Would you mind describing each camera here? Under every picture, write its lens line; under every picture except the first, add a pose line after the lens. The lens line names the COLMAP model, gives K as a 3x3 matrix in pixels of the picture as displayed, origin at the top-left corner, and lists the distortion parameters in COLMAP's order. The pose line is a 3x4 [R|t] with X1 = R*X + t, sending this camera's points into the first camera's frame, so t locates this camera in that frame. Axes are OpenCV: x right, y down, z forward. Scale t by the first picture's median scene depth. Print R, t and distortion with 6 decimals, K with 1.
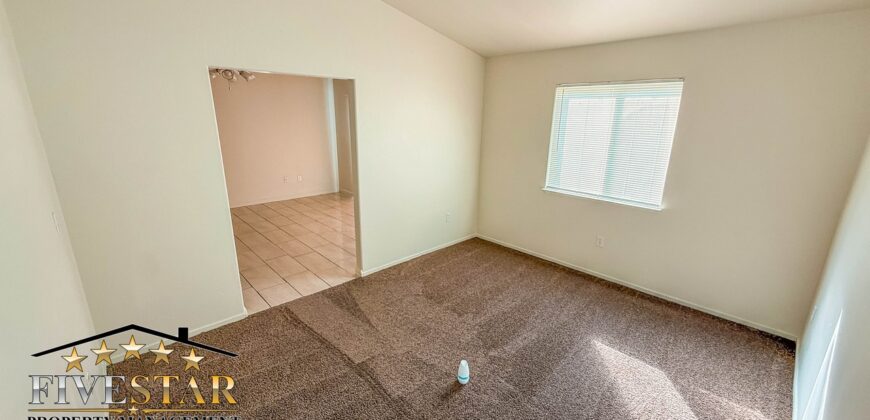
lens RADIAL K [[343.4, 0, 431.7], [0, 343.4, 211.2], [0, 0, 1]] dist [-0.006943, -0.000146]
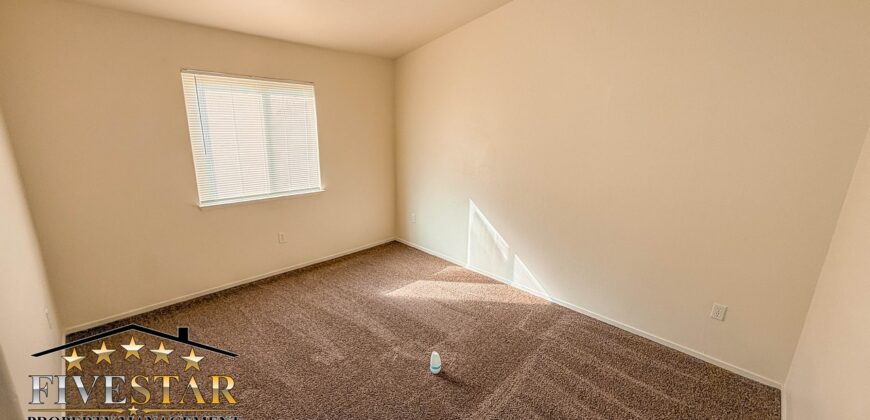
lens RADIAL K [[343.4, 0, 431.7], [0, 343.4, 211.2], [0, 0, 1]] dist [-0.006943, -0.000146]
pose [[-0.039621, -0.259705, 0.964875, -0.522713], [0.245638, 0.933469, 0.261338, -0.151974], [-0.968552, 0.247364, 0.026808, 0.578258]]
